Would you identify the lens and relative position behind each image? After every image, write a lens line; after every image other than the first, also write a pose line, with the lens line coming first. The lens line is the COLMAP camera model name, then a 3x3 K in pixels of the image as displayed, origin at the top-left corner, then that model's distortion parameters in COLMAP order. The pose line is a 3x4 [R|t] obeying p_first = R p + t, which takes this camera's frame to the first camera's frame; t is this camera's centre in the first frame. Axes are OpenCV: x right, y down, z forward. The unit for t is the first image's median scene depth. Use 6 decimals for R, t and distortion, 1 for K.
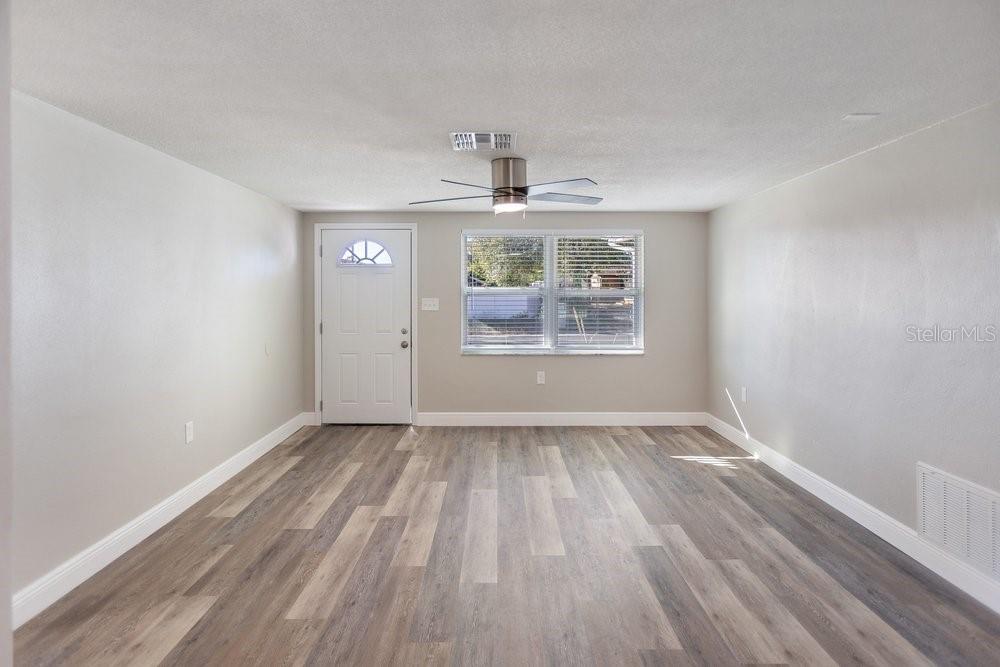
lens RADIAL K [[554.3, 0, 496.7], [0, 554.3, 281.4], [0, 0, 1]] dist [-0.006611, 0.010494]
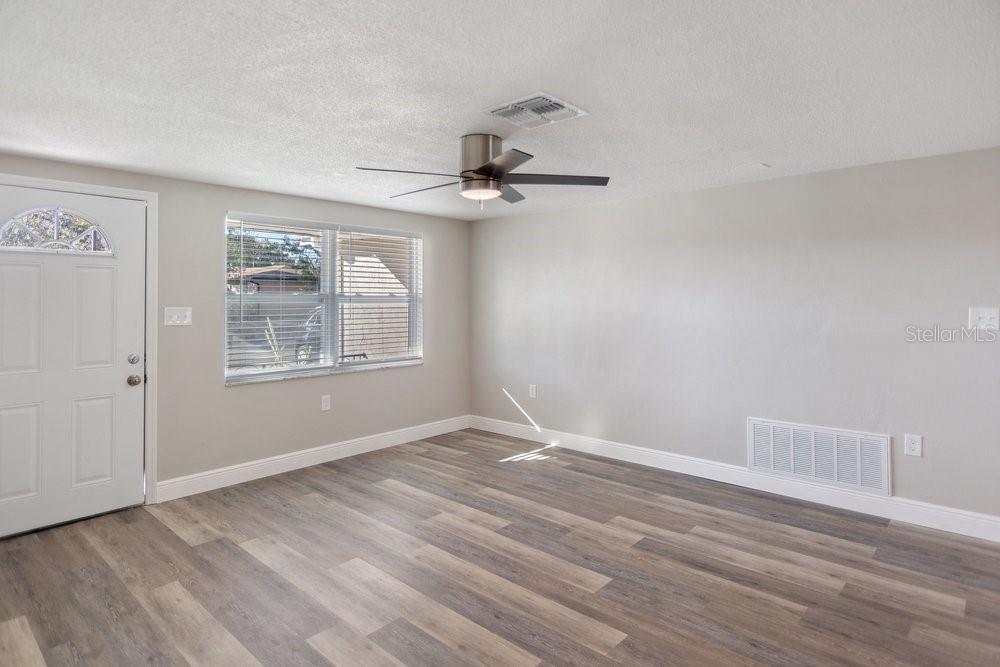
lens RADIAL K [[551.2, 0, 499.7], [0, 551.2, 291.9], [0, 0, 1]] dist [-0.000632, 0.004661]
pose [[0.670870, 0.010019, 0.741507, -0.568811], [-0.012735, 0.999917, -0.001989, 0.013636], [-0.741465, -0.008109, 0.670942, 0.428284]]
